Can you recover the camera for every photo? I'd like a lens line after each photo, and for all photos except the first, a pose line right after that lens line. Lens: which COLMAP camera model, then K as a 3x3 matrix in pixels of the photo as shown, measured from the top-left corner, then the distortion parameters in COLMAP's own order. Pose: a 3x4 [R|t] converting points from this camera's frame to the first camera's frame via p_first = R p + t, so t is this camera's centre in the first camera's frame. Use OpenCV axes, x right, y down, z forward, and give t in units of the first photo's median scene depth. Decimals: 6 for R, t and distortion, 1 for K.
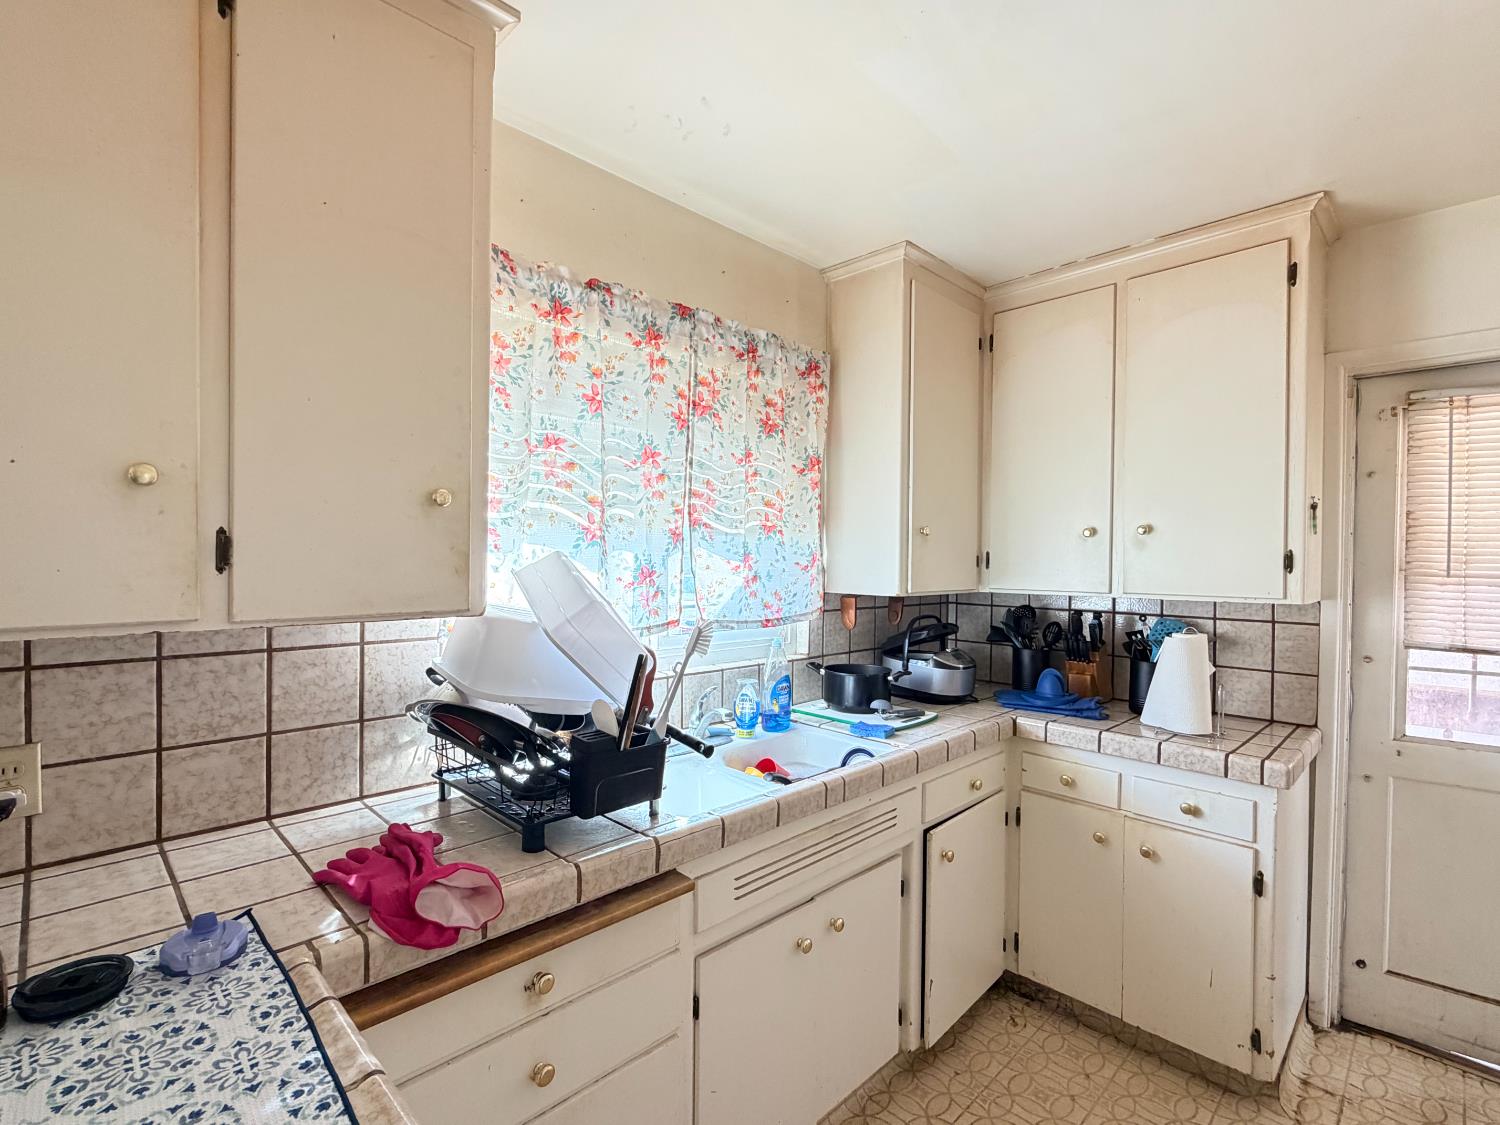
lens RADIAL K [[702.2, 0, 749.5], [0, 702.2, 567.1], [0, 0, 1]] dist [0.000647, 0.000438]
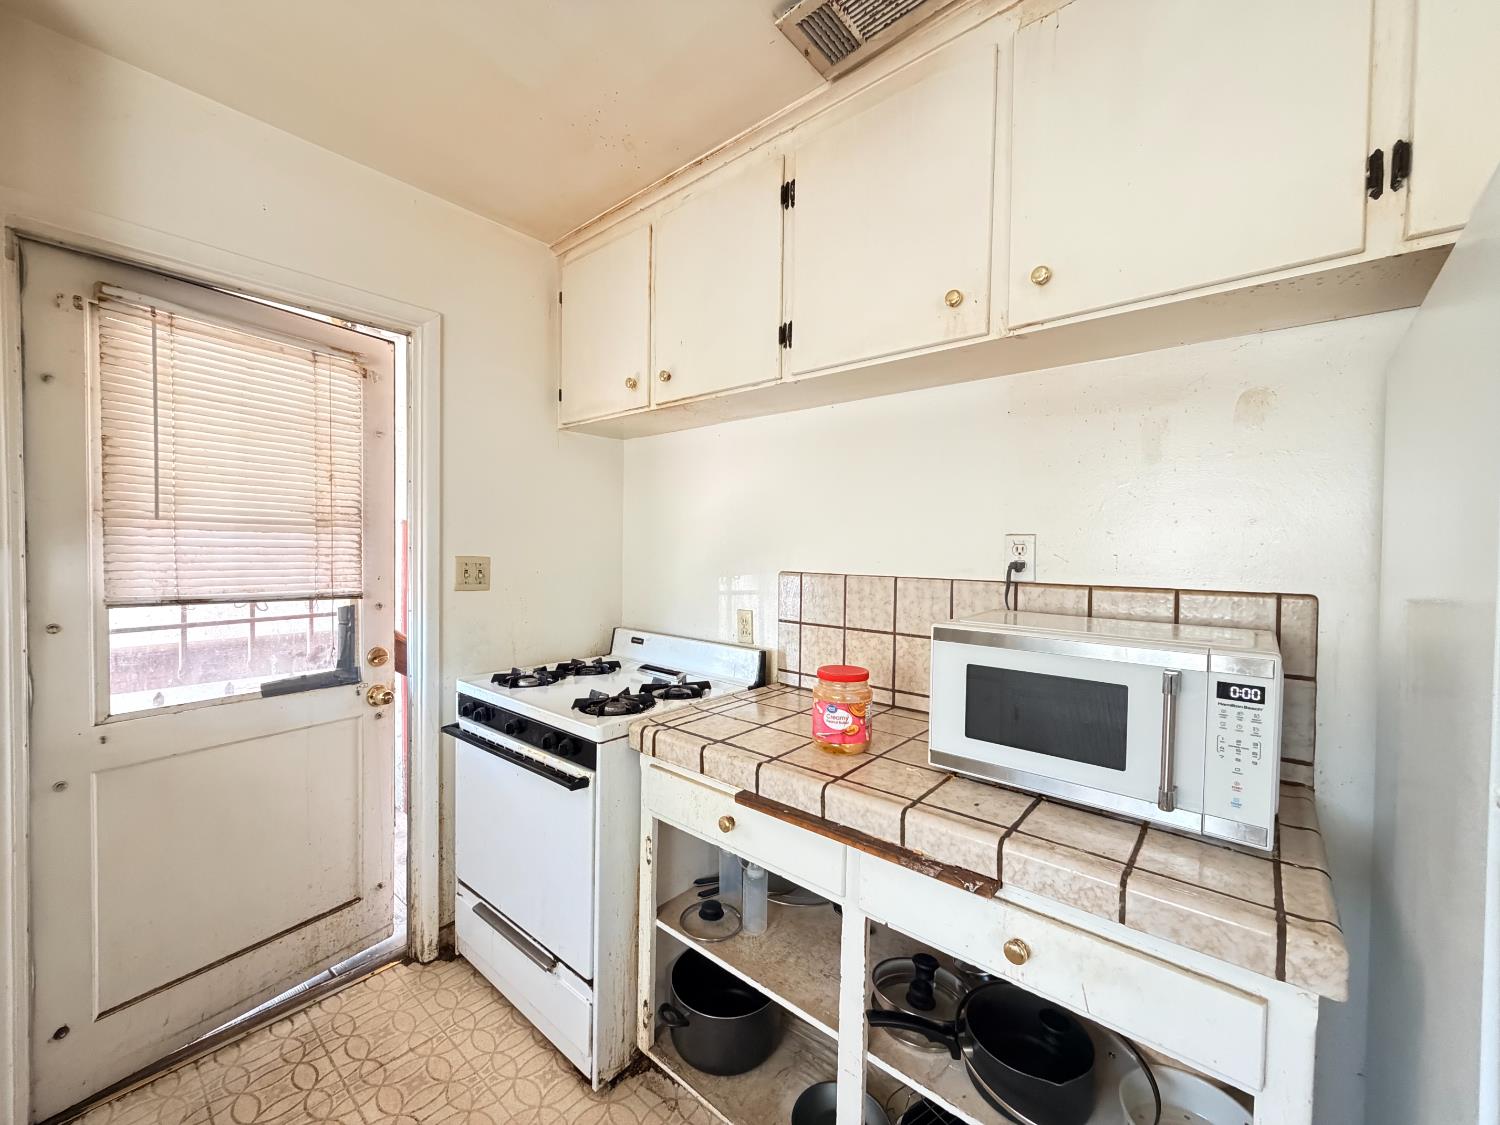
lens RADIAL K [[598.3, 0, 749.2], [0, 598.3, 564.2], [0, 0, 1]] dist [-0.000418, -0.000218]
pose [[-0.086435, -0.042835, 0.995336, 0.196988], [-0.008859, 0.999069, 0.042226, 0.030999], [-0.996218, -0.005168, -0.086734, 0.333796]]
